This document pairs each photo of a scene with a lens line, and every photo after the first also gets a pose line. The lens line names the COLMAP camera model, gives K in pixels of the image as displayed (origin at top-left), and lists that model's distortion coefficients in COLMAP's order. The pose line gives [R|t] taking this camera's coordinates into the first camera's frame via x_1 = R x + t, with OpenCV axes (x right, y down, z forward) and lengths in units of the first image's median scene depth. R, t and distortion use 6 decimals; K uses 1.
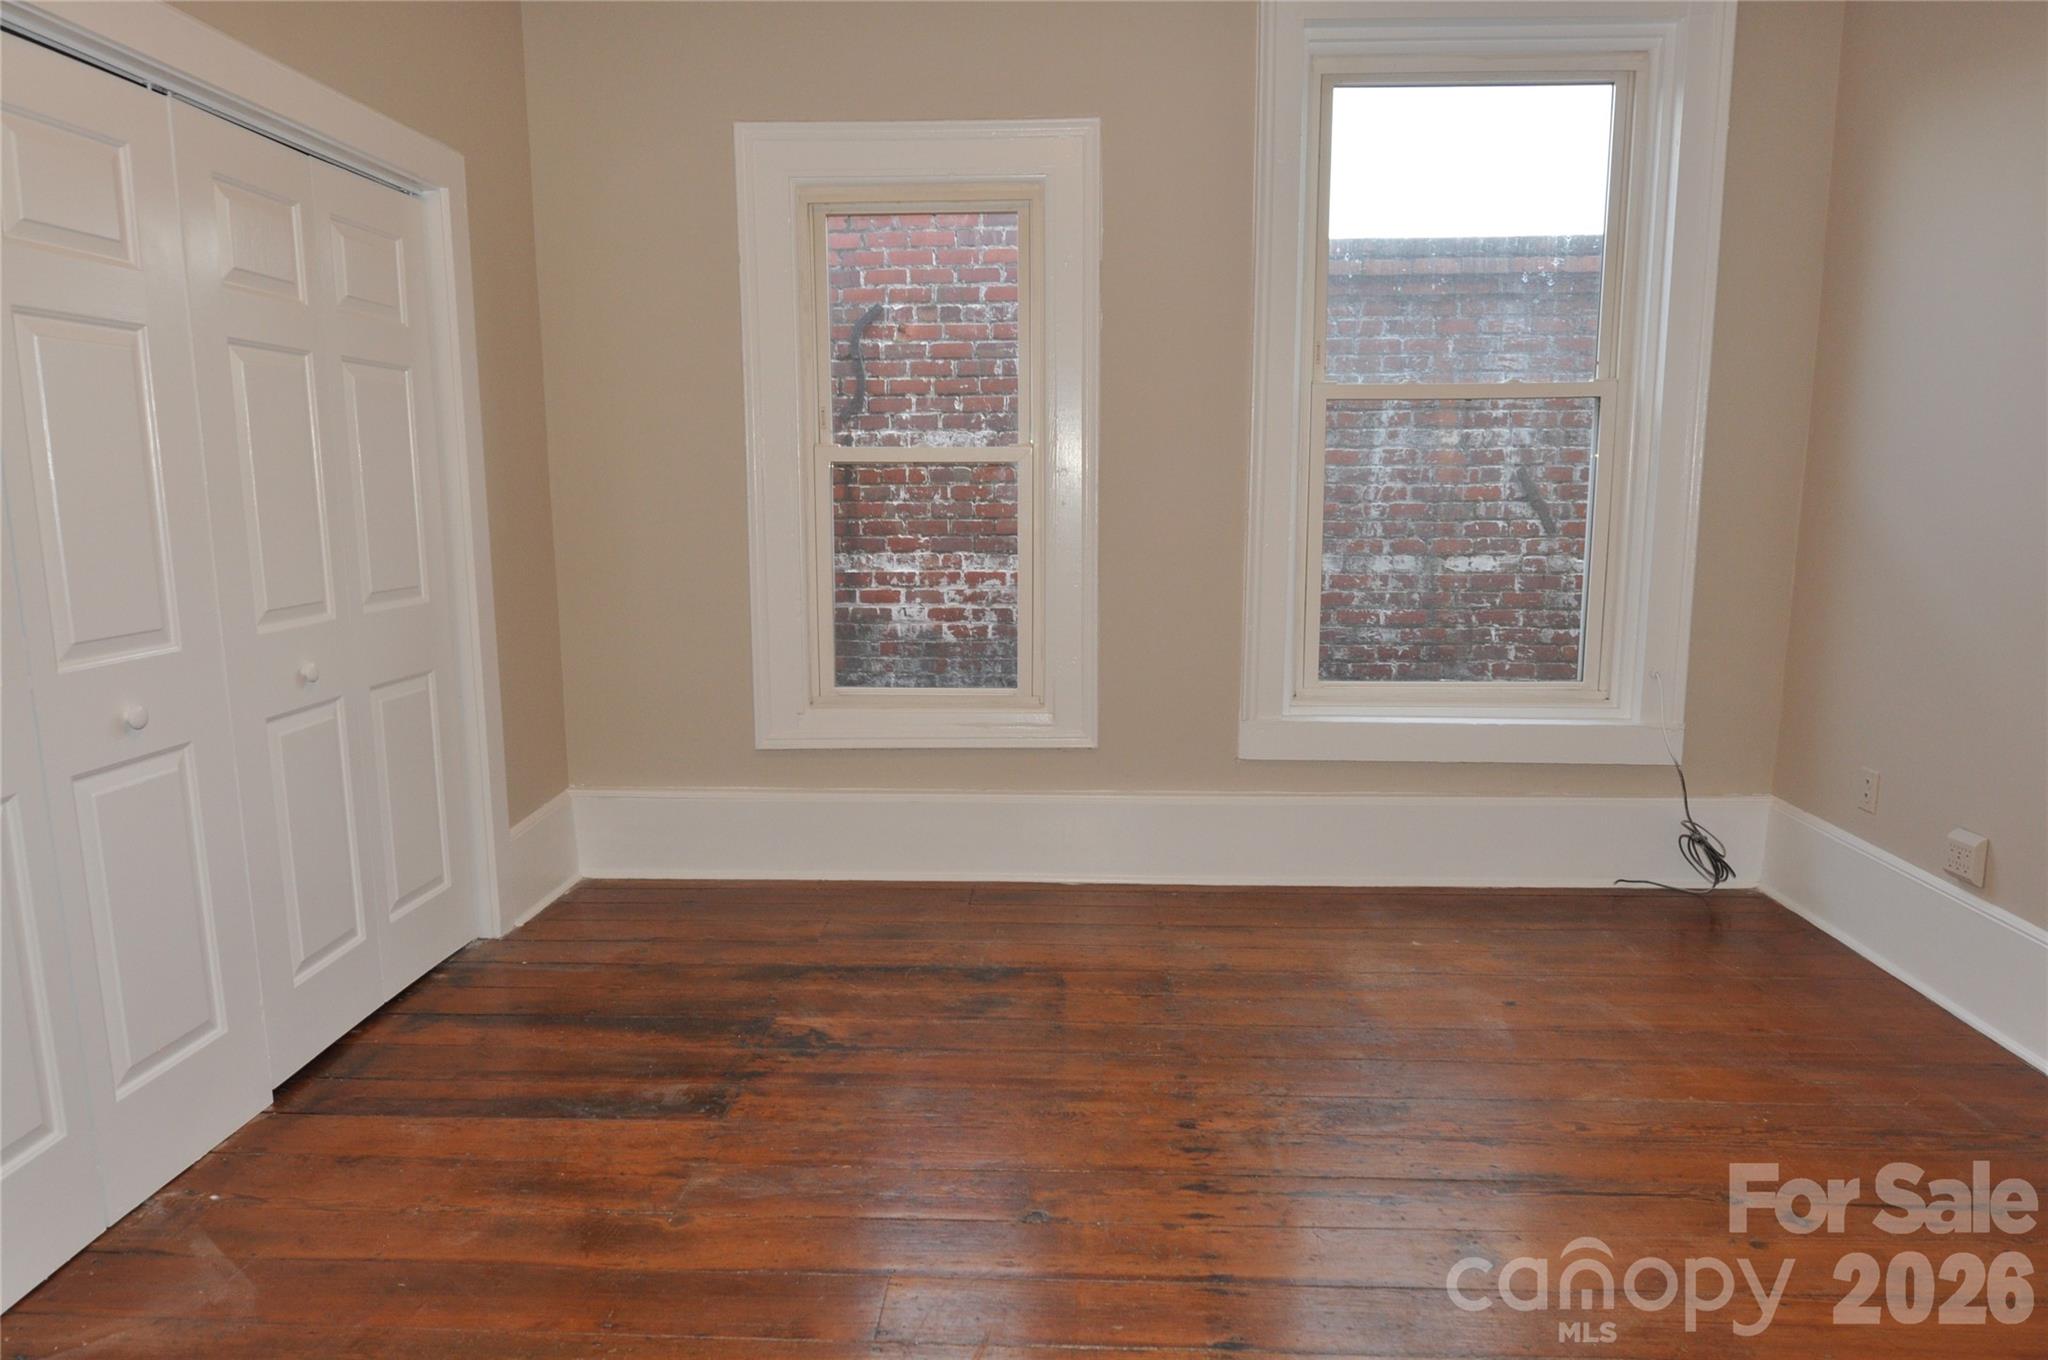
lens RADIAL K [[1239.2, 0, 1025.6], [0, 1239.2, 680.5], [0, 0, 1]] dist [-0.012841, -0.002594]
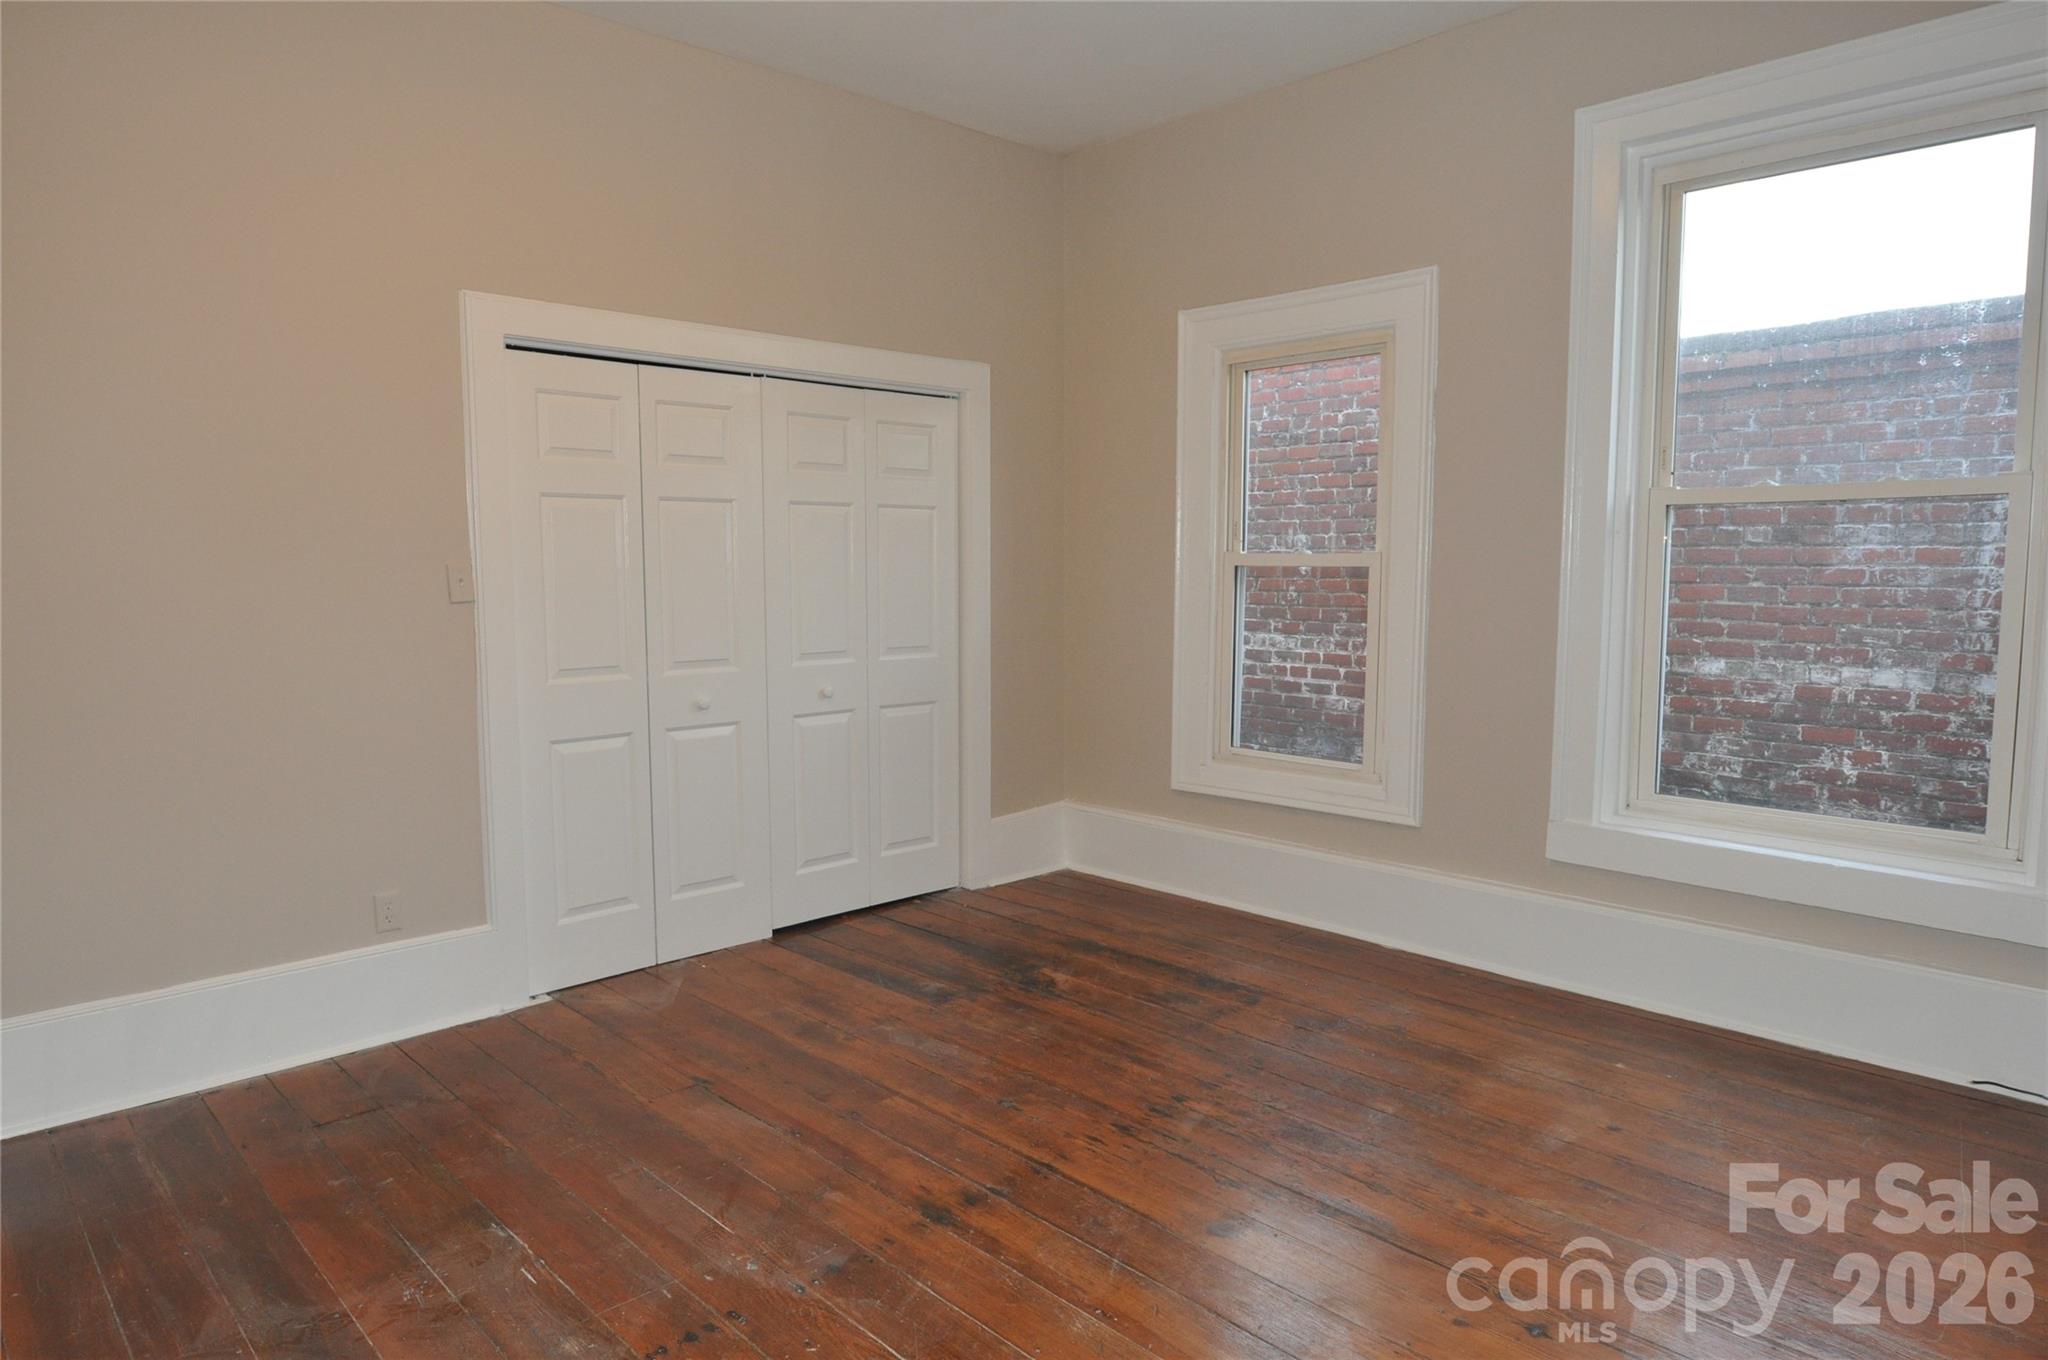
lens RADIAL K [[1239.2, 0, 1026.6], [0, 1239.2, 672.5], [0, 0, 1]] dist [-0.012841, -0.002594]
pose [[0.726433, 0.063987, -0.684253, 0.595723], [-0.112768, 0.993259, -0.026836, -0.013337], [0.677923, 0.096657, 0.728751, -0.042260]]
